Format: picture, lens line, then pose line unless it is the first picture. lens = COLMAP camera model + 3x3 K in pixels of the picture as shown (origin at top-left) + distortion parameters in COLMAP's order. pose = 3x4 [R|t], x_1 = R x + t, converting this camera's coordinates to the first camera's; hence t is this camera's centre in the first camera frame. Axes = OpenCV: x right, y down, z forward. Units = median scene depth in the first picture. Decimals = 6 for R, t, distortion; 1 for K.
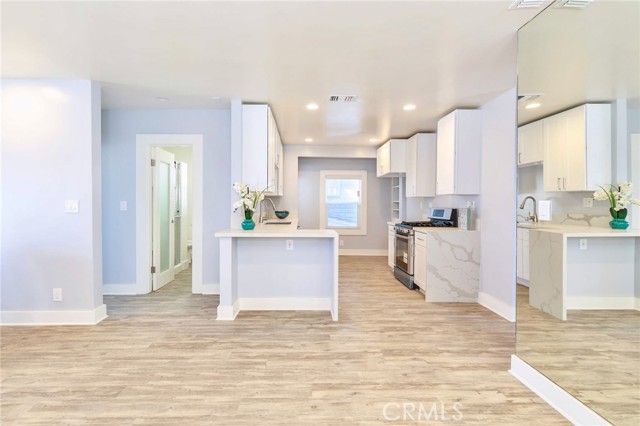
lens RADIAL K [[285.9, 0, 301.5], [0, 285.9, 205.4], [0, 0, 1]] dist [0.001497, 0.000096]
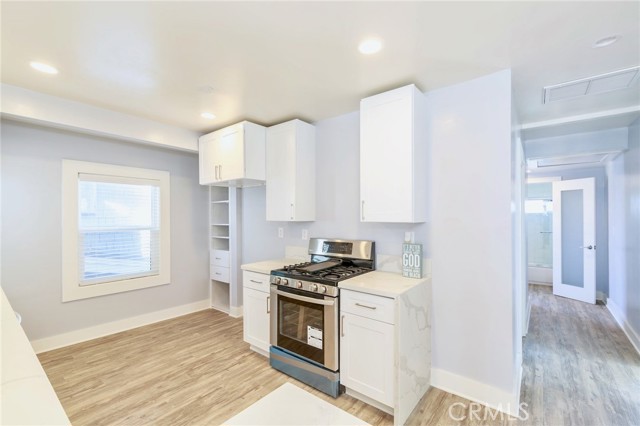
lens RADIAL K [[282.1, 0, 320.0], [0, 282.1, 213.0], [0, 0, 1]] dist [-0.003395, -0.000875]
pose [[0.622310, -0.000485, 0.782771, -0.051056], [0.010796, 0.999910, -0.007964, -0.051263], [-0.782696, 0.013407, 0.622259, 0.690062]]
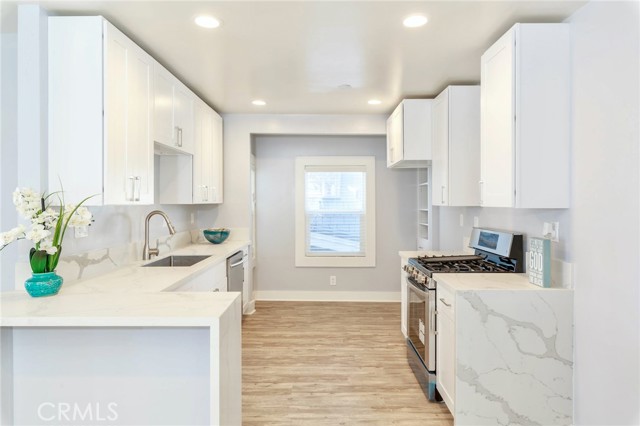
lens RADIAL K [[392.9, 0, 320.9], [0, 392.9, 199.0], [0, 0, 1]] dist [0.000422, -0.000631]
pose [[0.999967, -0.008056, -0.000692, 0.199682], [0.008046, 0.999891, -0.012343, -0.043377], [0.000792, 0.012337, 0.999924, 0.329126]]
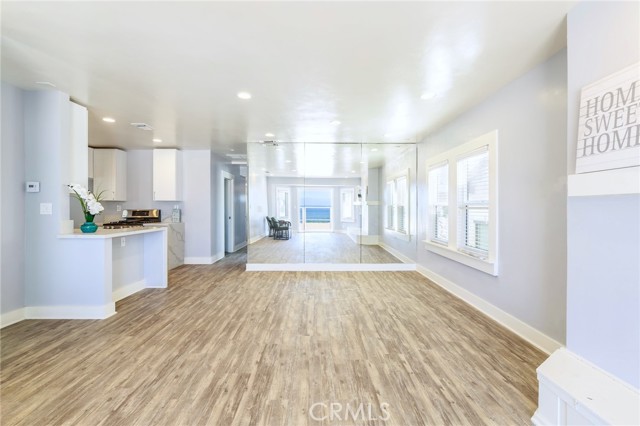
lens RADIAL K [[282.1, 0, 320.0], [0, 282.1, 213.0], [0, 0, 1]] dist [-0.003395, -0.000875]
pose [[-0.006665, -0.019632, 0.999785, -0.954070], [-0.001967, 0.999806, 0.019619, -0.003135], [-0.999976, -0.001835, -0.006702, 0.165578]]
